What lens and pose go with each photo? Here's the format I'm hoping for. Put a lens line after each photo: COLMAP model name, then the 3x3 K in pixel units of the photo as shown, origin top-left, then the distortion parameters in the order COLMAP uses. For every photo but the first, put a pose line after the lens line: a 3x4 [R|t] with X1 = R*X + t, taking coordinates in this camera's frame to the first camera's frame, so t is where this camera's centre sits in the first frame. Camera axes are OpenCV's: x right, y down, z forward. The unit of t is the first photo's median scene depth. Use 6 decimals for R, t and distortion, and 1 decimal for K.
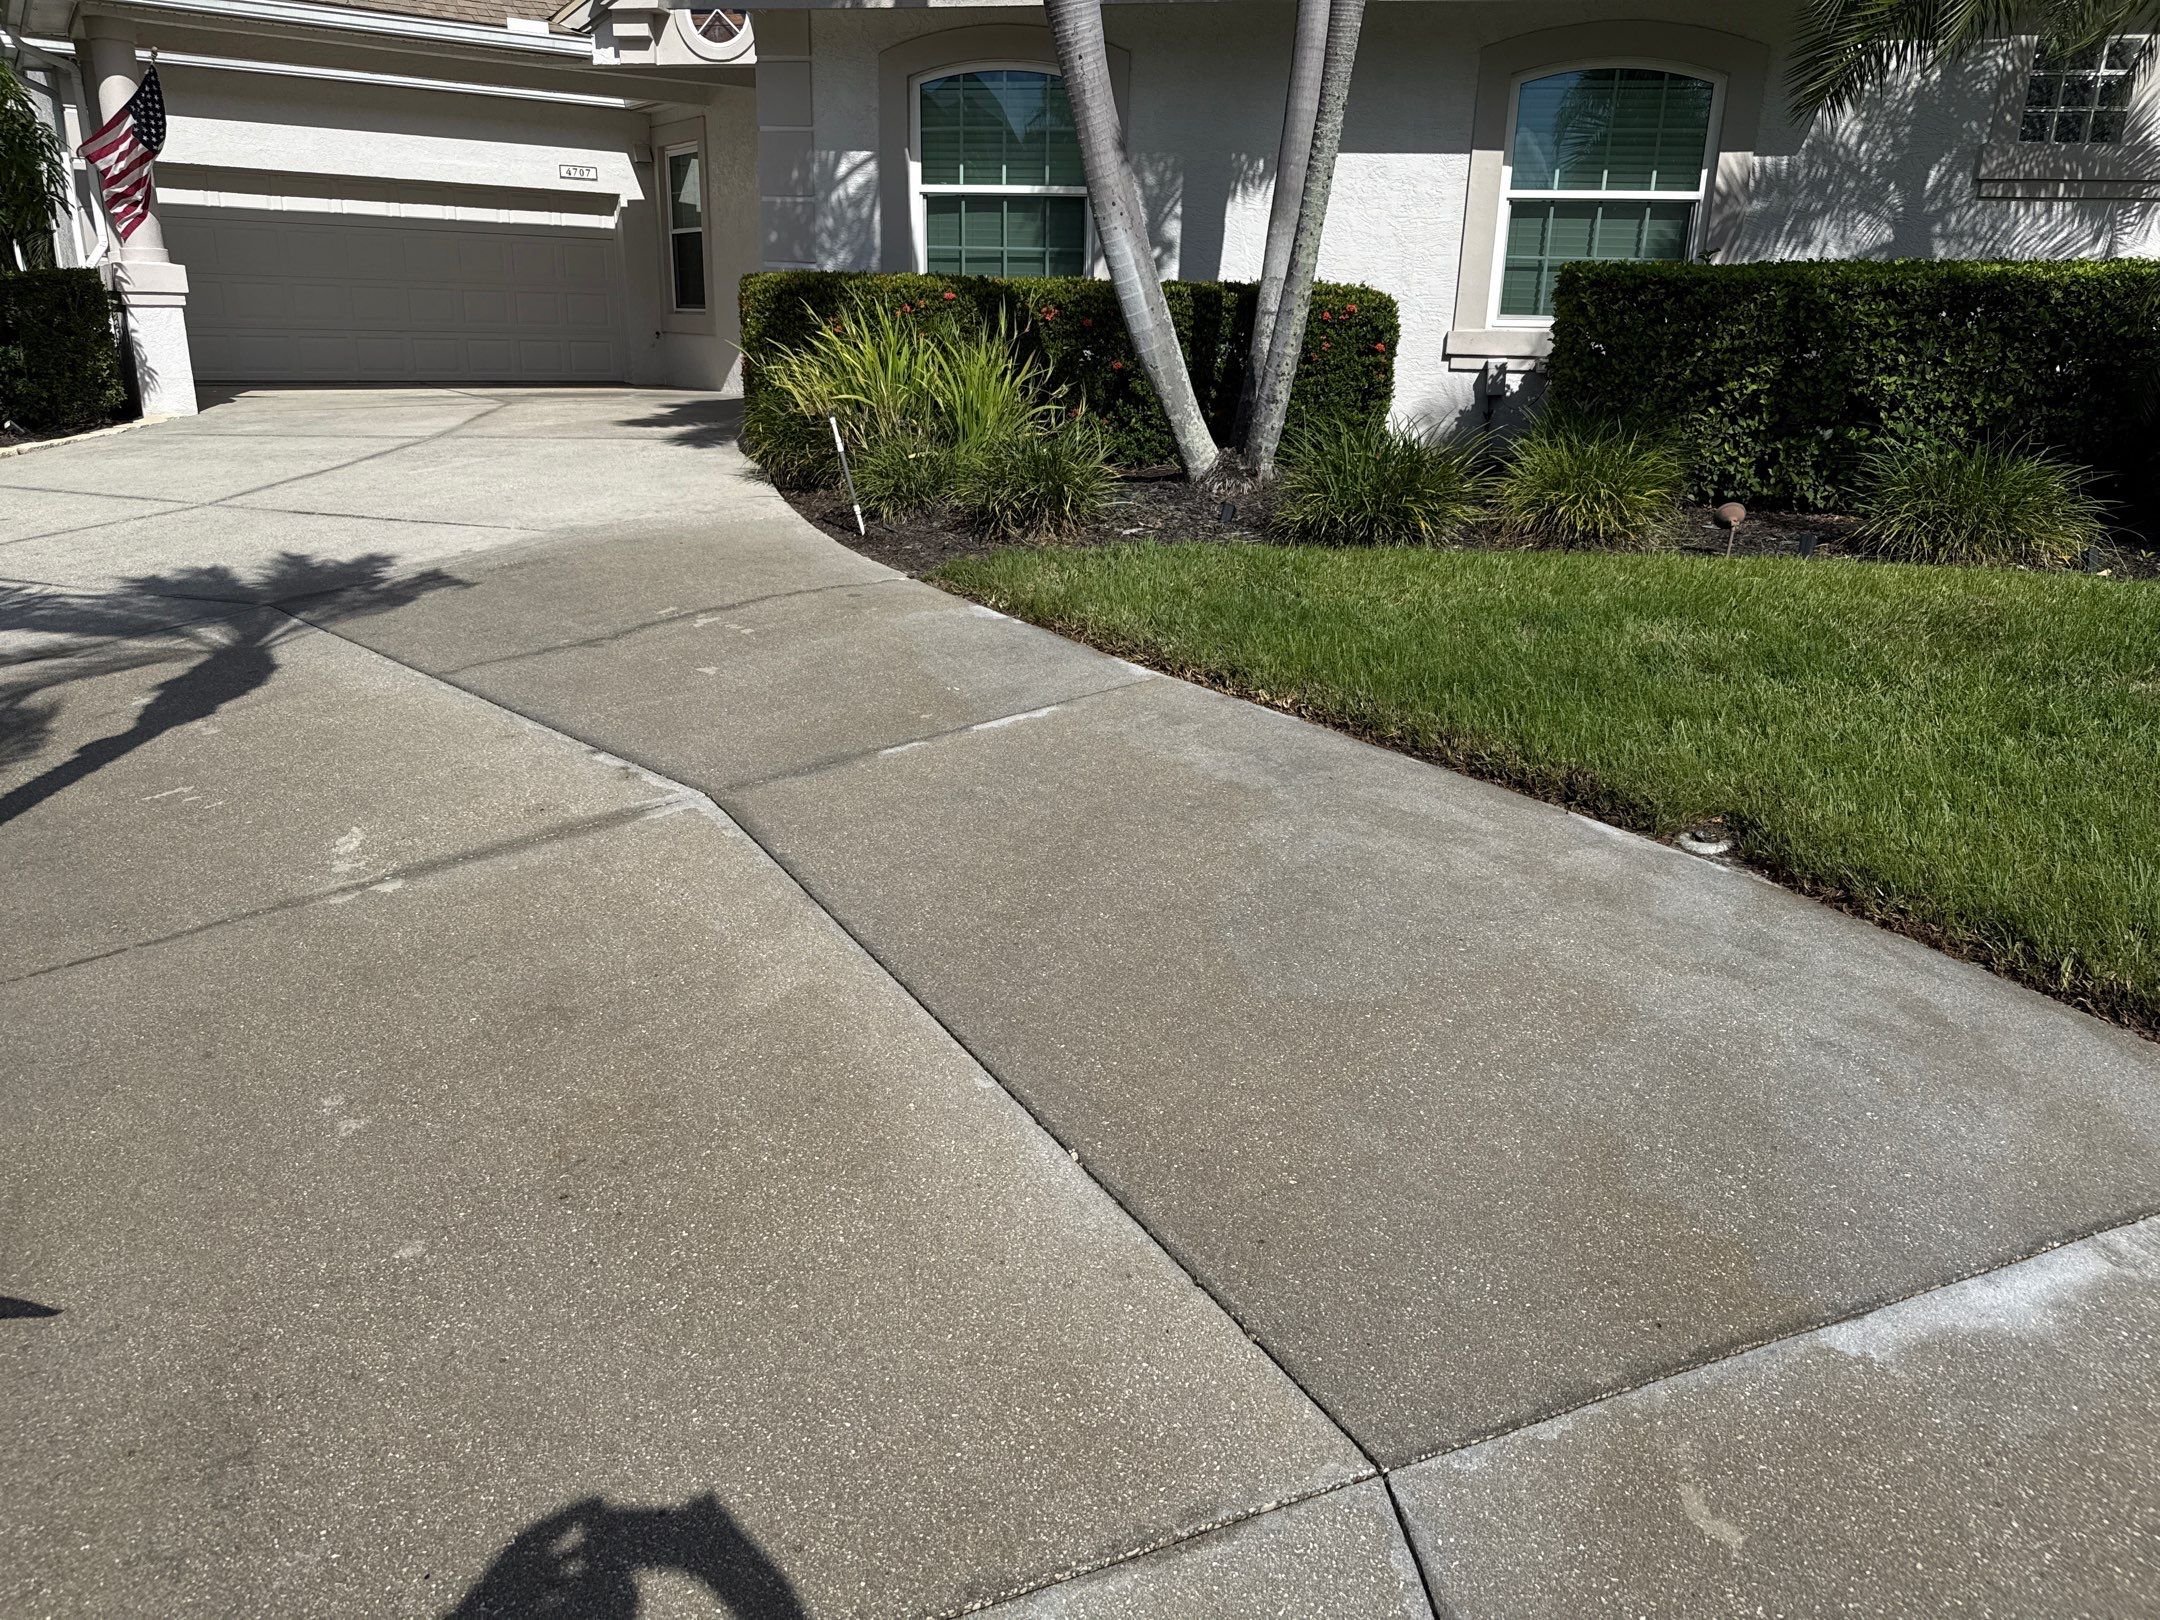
lens RADIAL K [[1547.9, 0, 1072.4], [0, 1547.9, 800.2], [0, 0, 1]] dist [0.018201, -0.023186]
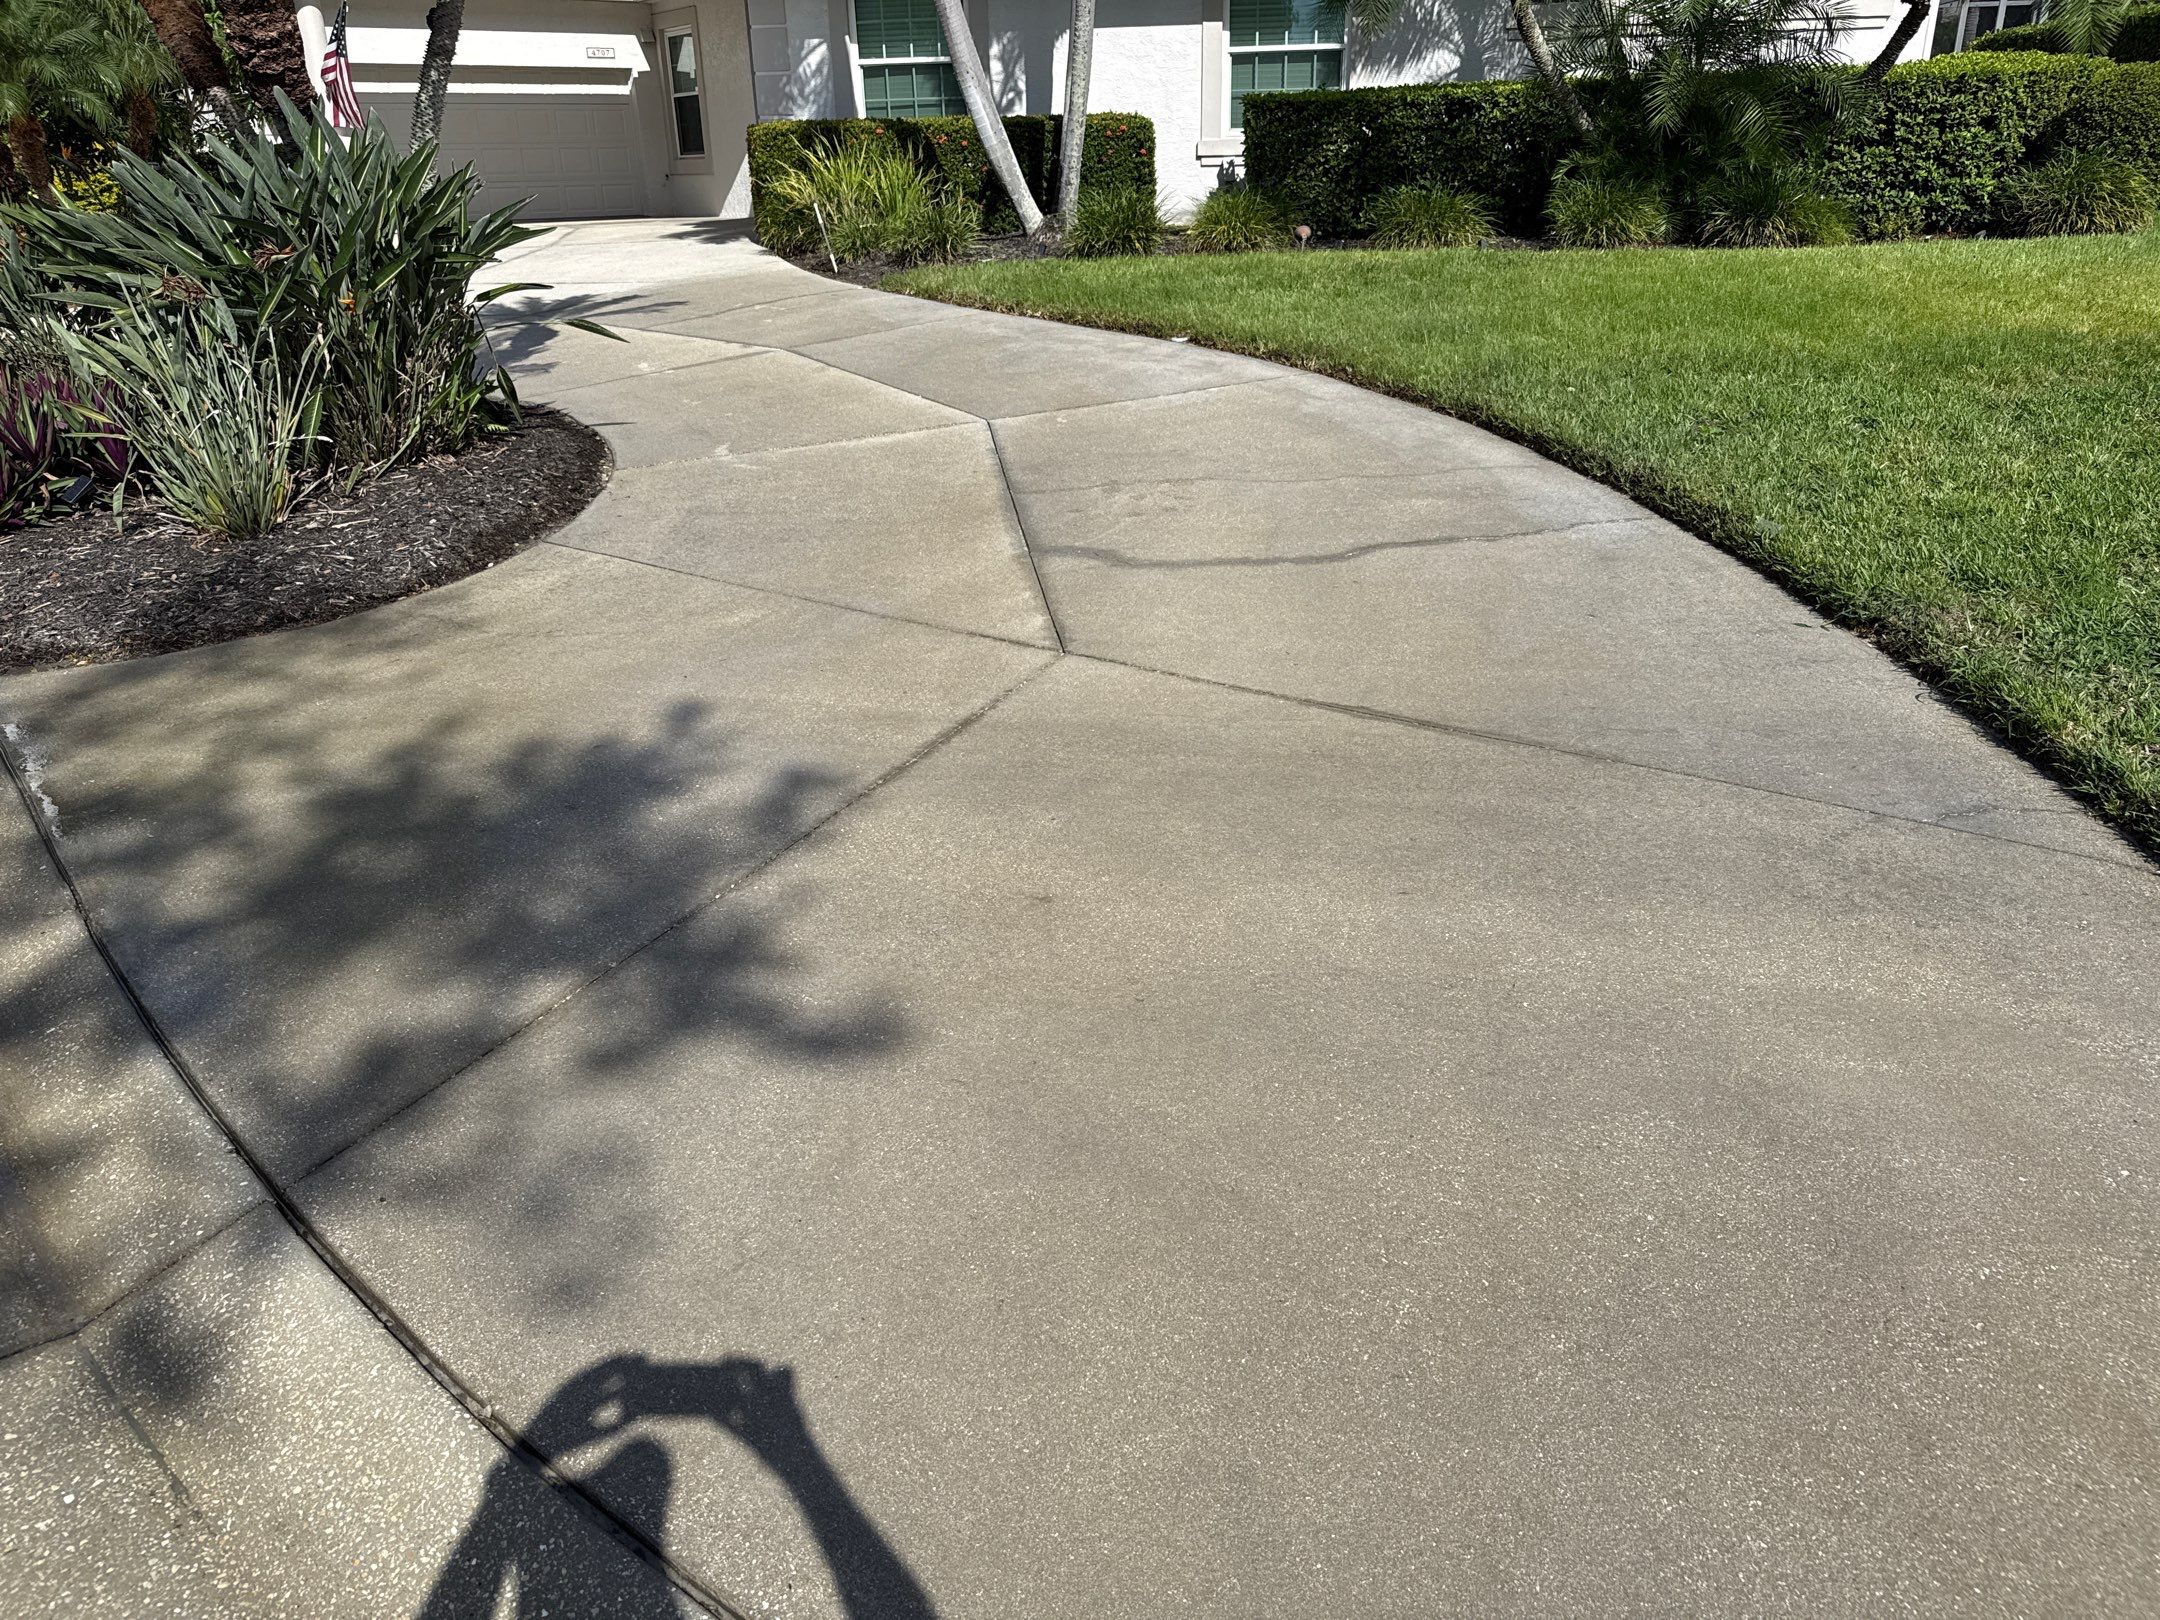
lens RADIAL K [[1547.9, 0, 1082.4], [0, 1547.9, 801.2], [0, 0, 1]] dist [0.018201, -0.023186]
pose [[0.998583, -0.051828, 0.012038, 0.087735], [0.050540, 0.994663, 0.089951, 0.270405], [-0.016636, -0.089215, 0.995873, -0.782335]]
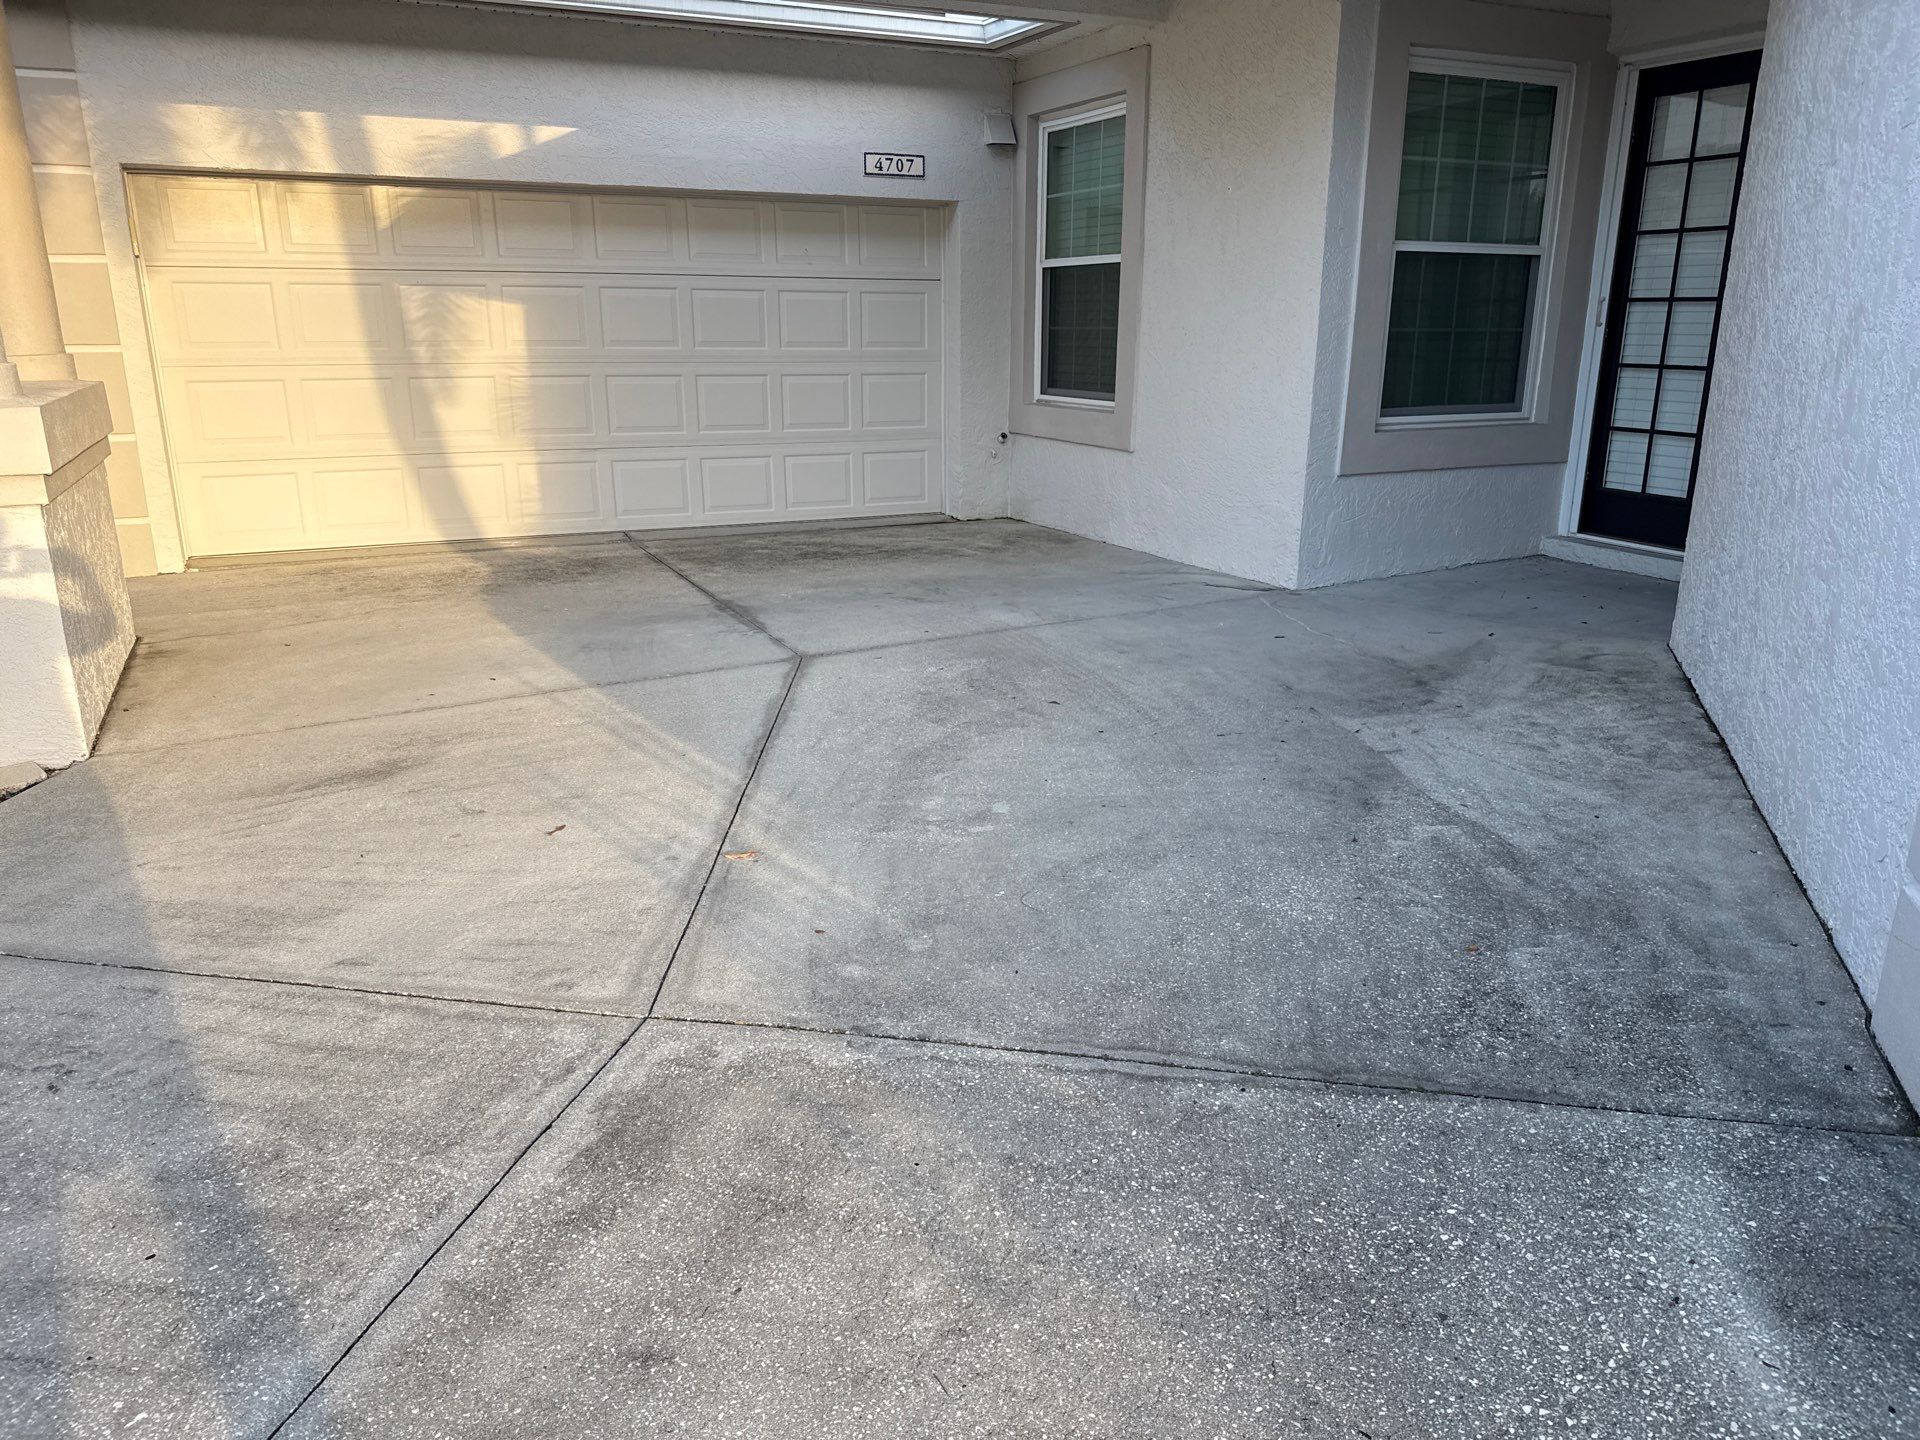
lens RADIAL K [[1375.9, 0, 959.1], [0, 1375.9, 727.2], [0, 0, 1]] dist [0.018201, -0.023186]
pose [[0.986691, 0.030103, -0.159795, -0.422856], [-0.030583, 0.999532, -0.000547, -0.404158], [0.159704, 0.005427, 0.987150, 1.028255]]
